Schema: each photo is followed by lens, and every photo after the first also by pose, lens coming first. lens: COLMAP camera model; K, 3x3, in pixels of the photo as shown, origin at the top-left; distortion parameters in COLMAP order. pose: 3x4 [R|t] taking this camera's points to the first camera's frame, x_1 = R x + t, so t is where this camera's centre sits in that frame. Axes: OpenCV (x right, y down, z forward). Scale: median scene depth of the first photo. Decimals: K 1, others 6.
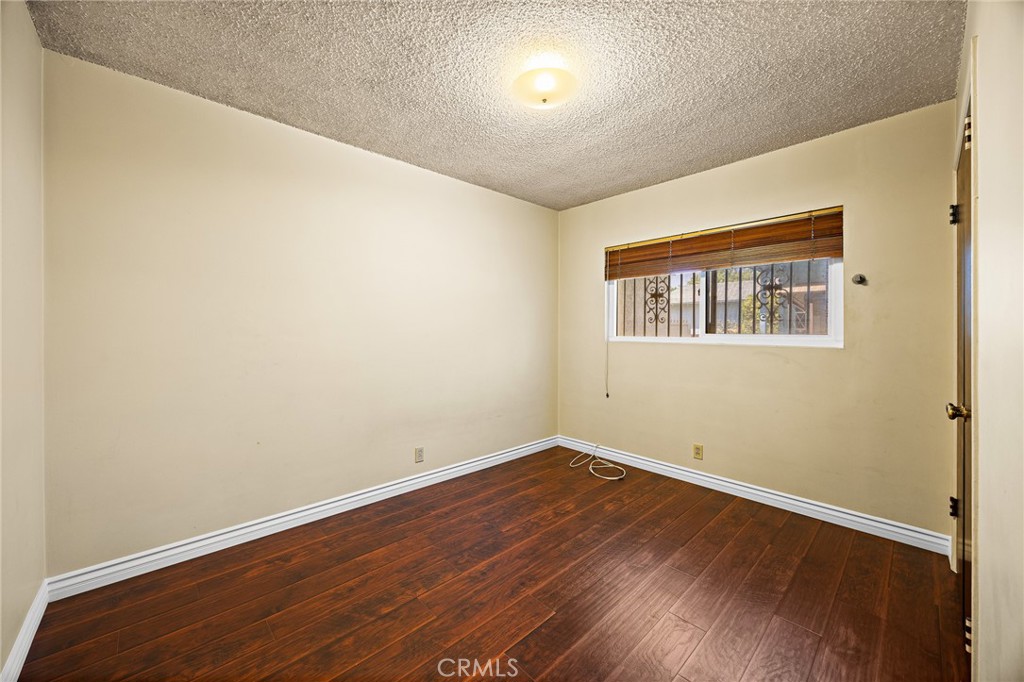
lens RADIAL K [[386.8, 0, 513.0], [0, 386.8, 331.2], [0, 0, 1]] dist [0.007682, 0.000586]
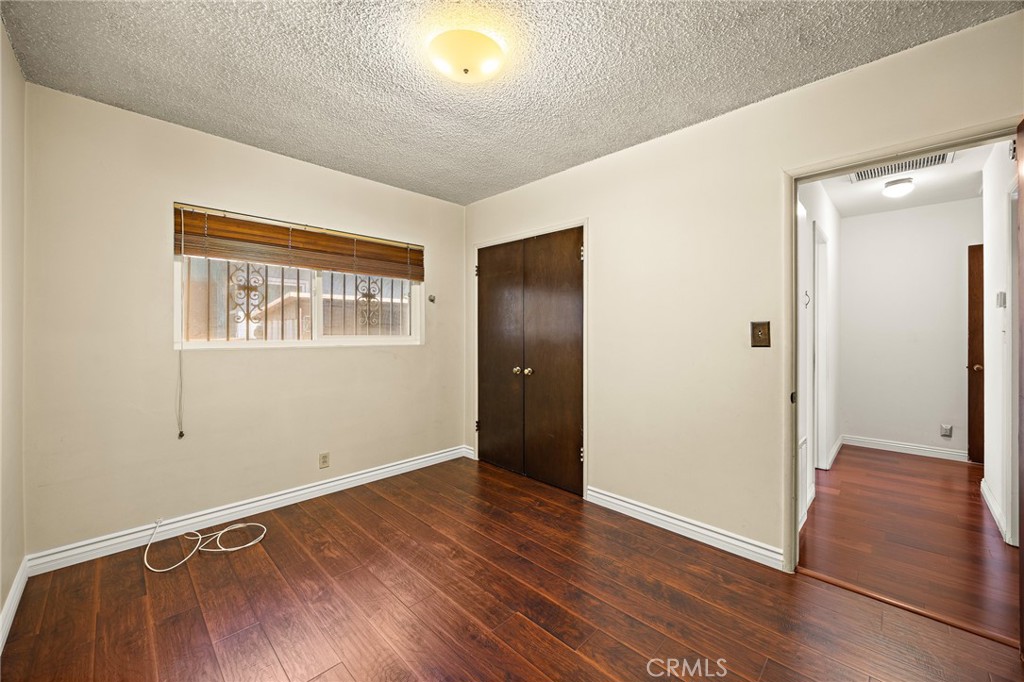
lens RADIAL K [[386.8, 0, 512.6], [0, 386.8, 337.5], [0, 0, 1]] dist [0.007682, 0.000586]
pose [[-0.012453, -0.016802, 0.999781, -0.481201], [0.002206, 0.999856, 0.016831, -0.005992], [-0.999920, 0.002415, -0.012414, 0.551442]]
